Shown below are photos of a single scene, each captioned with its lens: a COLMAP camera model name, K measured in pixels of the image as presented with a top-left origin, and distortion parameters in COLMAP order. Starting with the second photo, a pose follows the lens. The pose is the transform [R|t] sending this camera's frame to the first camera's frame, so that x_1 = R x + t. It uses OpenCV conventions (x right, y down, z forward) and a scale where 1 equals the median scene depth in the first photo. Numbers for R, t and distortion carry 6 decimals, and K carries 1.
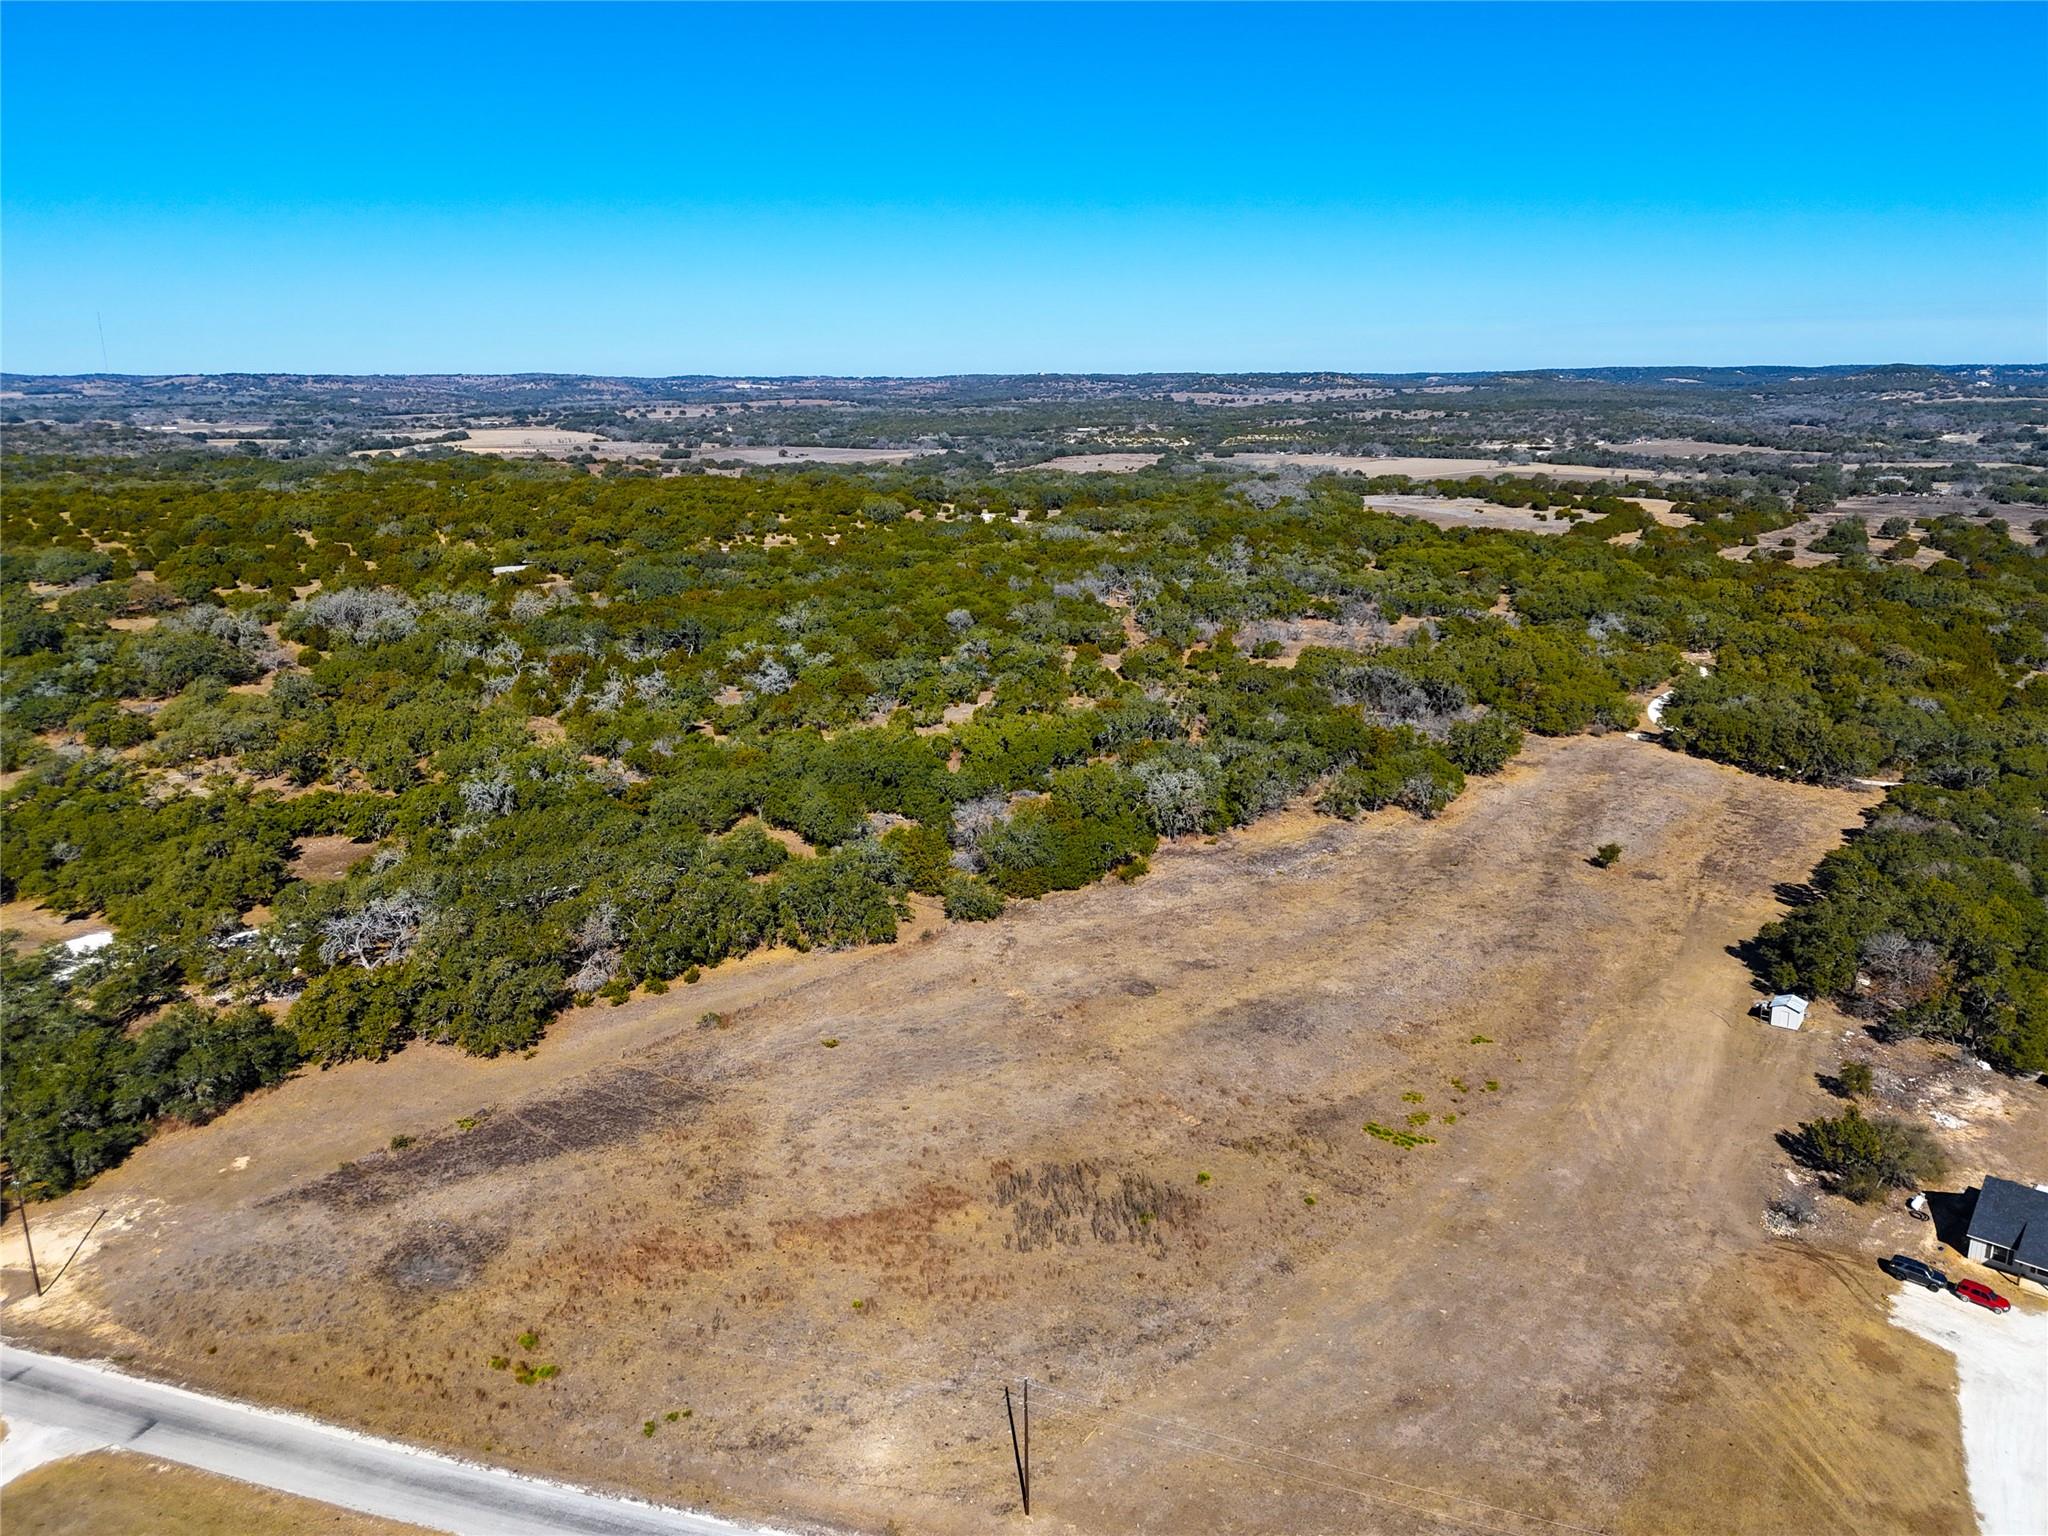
lens RADIAL K [[1502.5, 0, 1023.8], [0, 1502.5, 781.0], [0, 0, 1]] dist [0.075033, -0.063191]
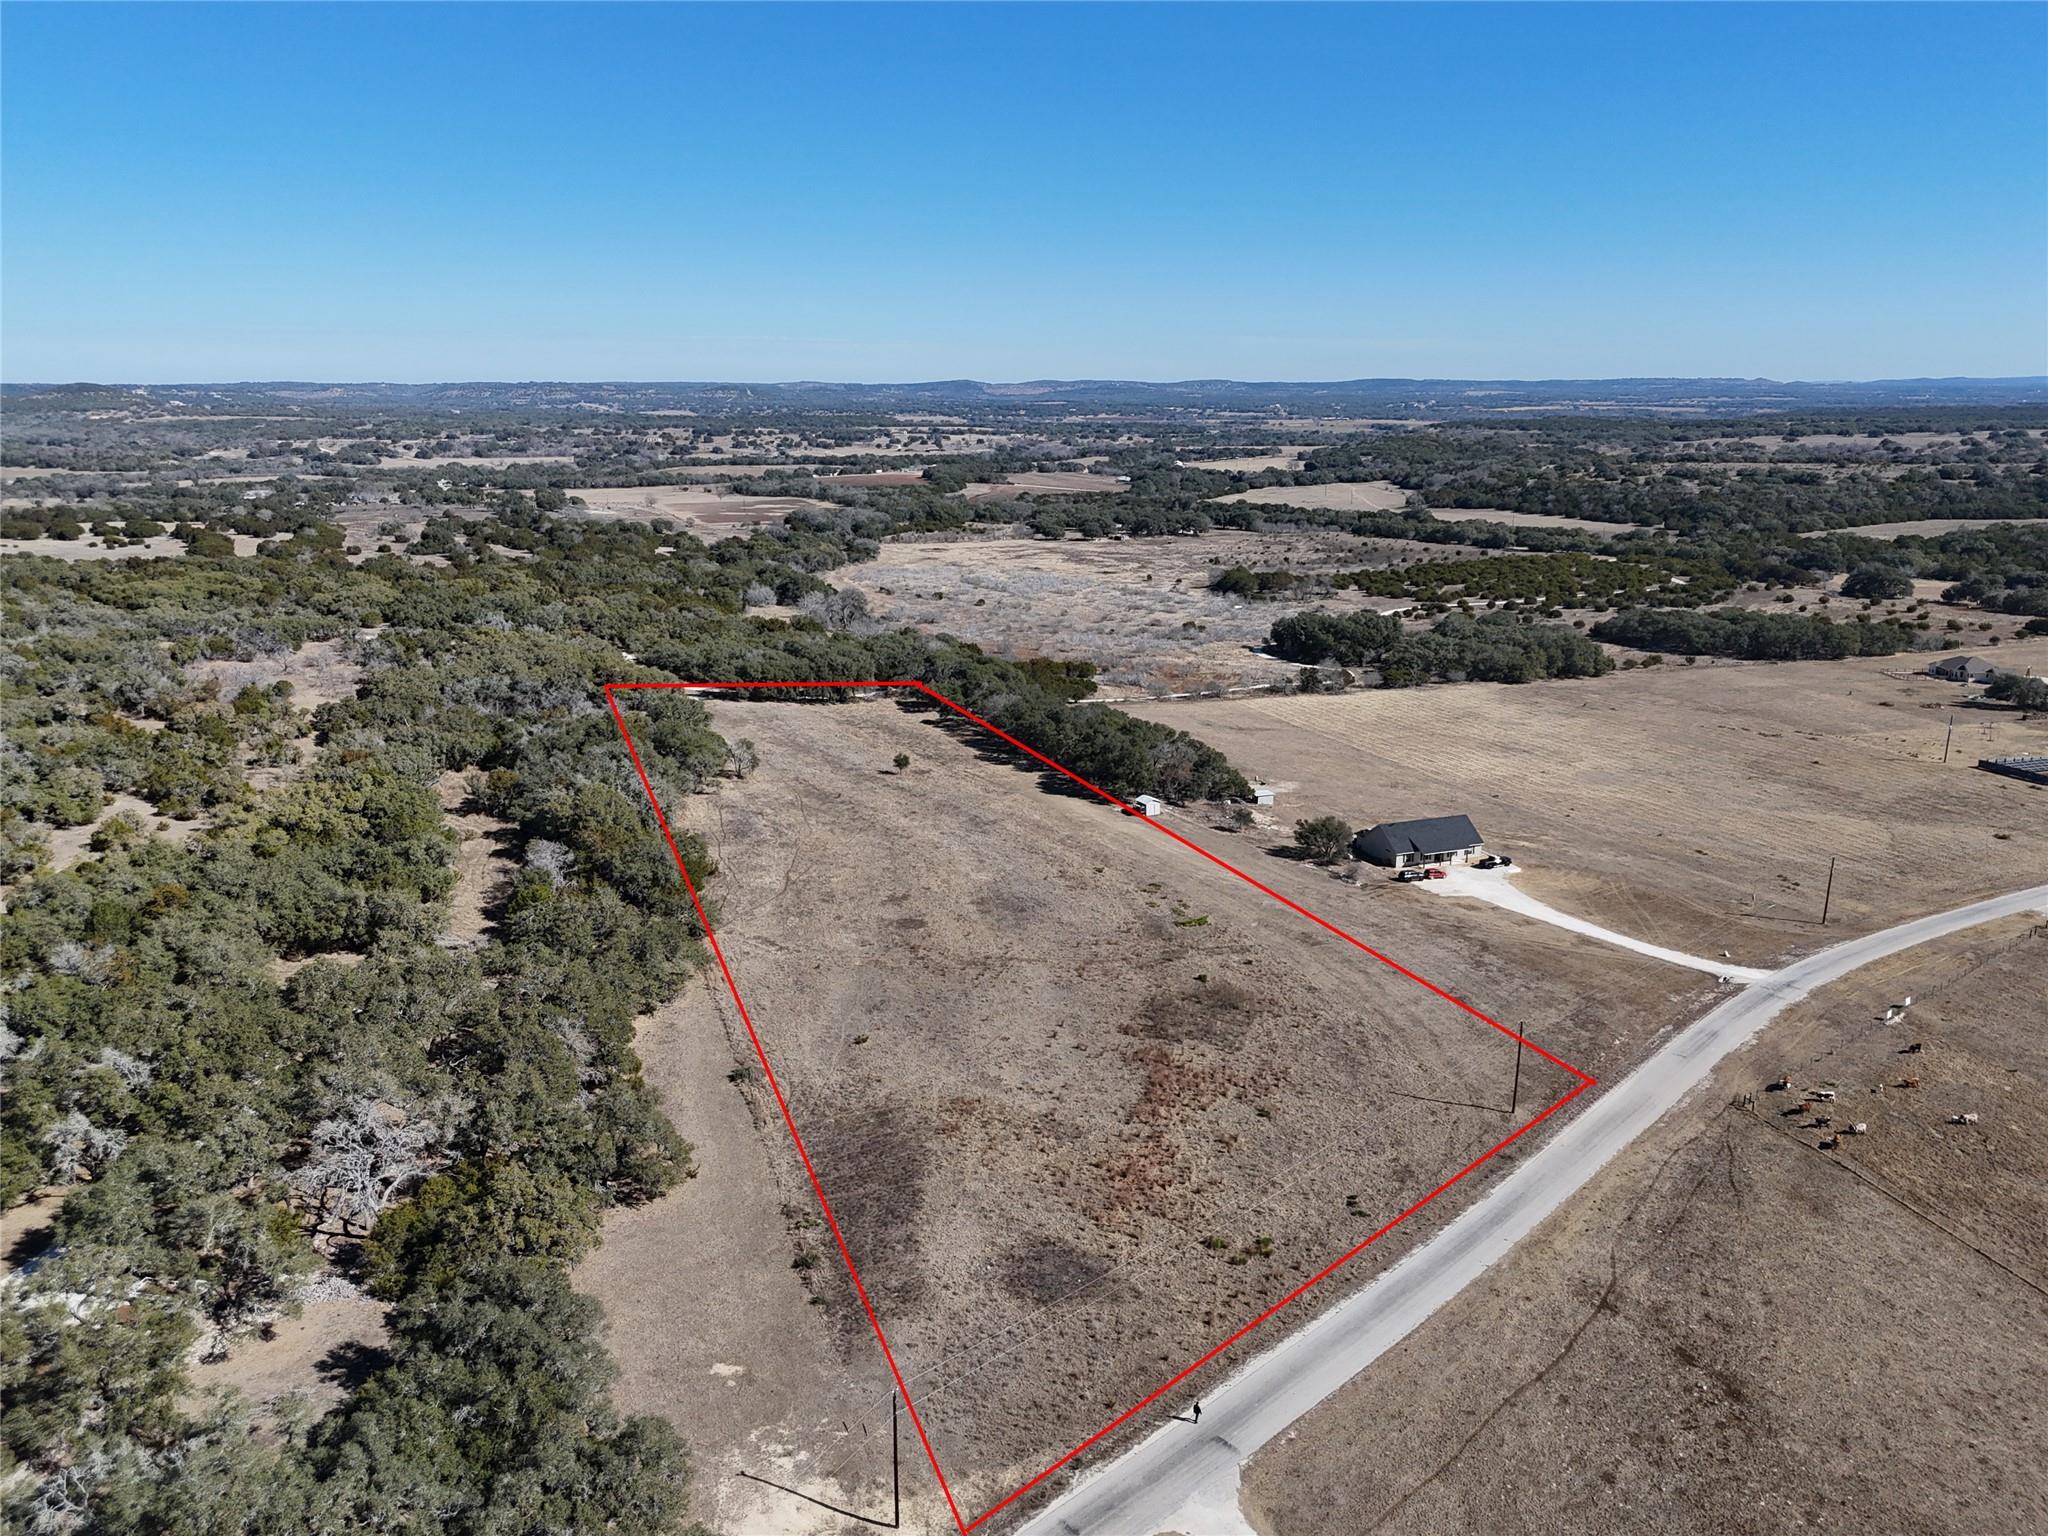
lens RADIAL K [[1502.5, 0, 1023.8], [0, 1502.5, 781.0], [0, 0, 1]] dist [0.075033, -0.063191]
pose [[0.468843, -0.222119, 0.854897, -0.873202], [0.232295, 0.964801, 0.123279, -0.091862], [-0.852189, 0.140790, 0.503938, 0.348688]]
